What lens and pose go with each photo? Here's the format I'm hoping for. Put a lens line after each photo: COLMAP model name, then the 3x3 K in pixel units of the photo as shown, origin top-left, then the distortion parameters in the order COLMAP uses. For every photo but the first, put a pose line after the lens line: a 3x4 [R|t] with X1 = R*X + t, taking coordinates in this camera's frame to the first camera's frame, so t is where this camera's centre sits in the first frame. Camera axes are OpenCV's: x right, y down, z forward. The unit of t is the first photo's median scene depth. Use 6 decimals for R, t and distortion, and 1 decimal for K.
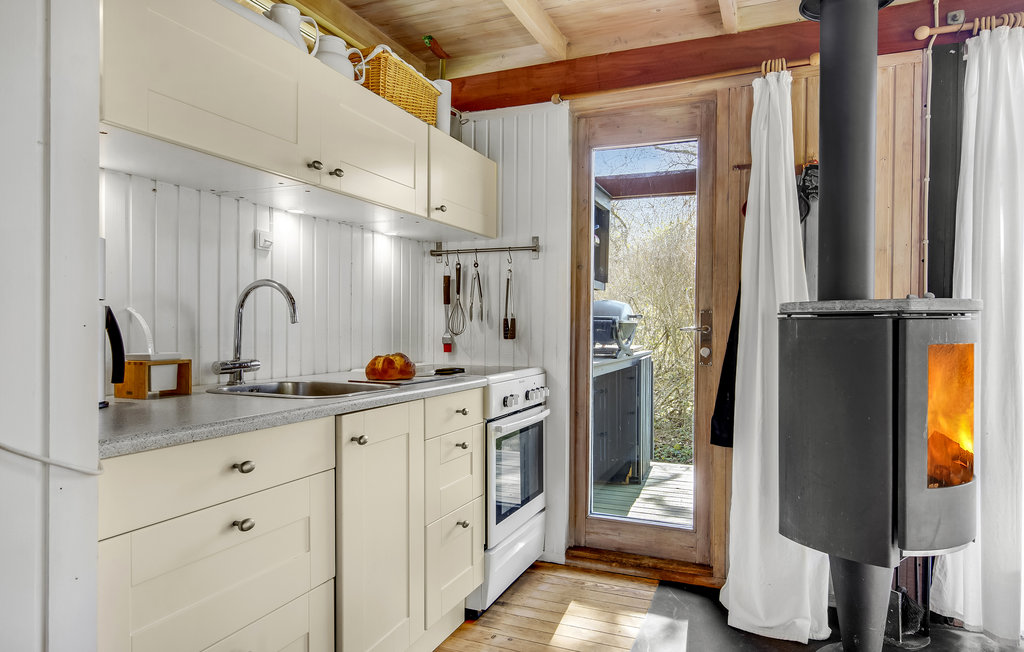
lens RADIAL K [[621.8, 0, 512.0], [0, 621.8, 326.0], [0, 0, 1]] dist [0.001782, 0.000572]
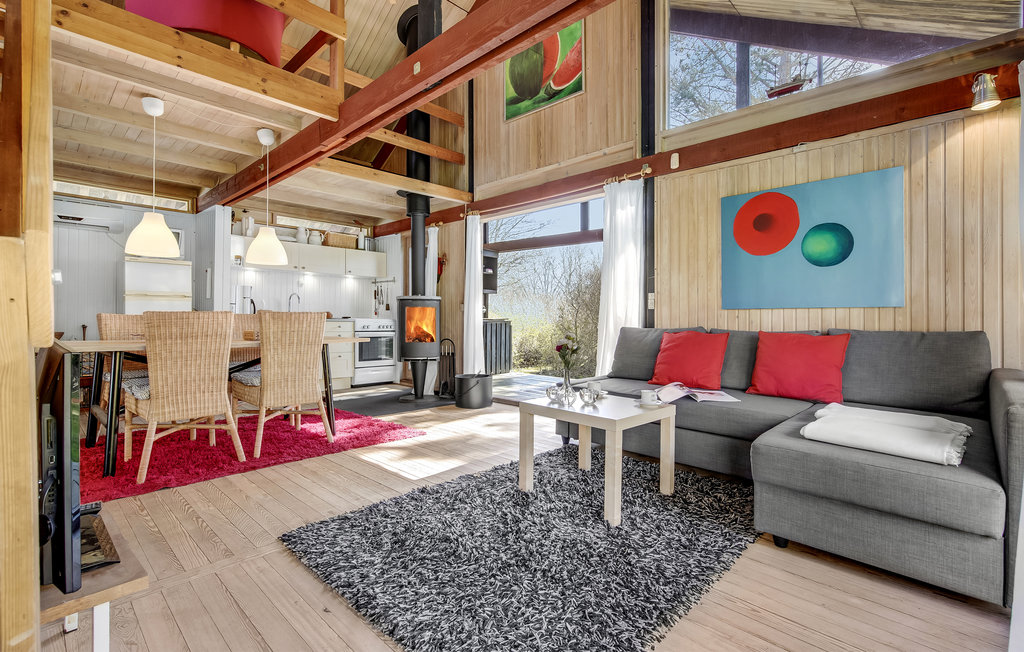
lens RADIAL K [[470.4, 0, 512.0], [0, 470.4, 326.0], [0, 0, 1]] dist [0.001744, 0.000463]
pose [[0.938359, 0.001198, -0.345659, 1.444361], [-0.000198, 0.999996, 0.002930, 0.099511], [0.345661, -0.002681, 0.938356, -1.050615]]
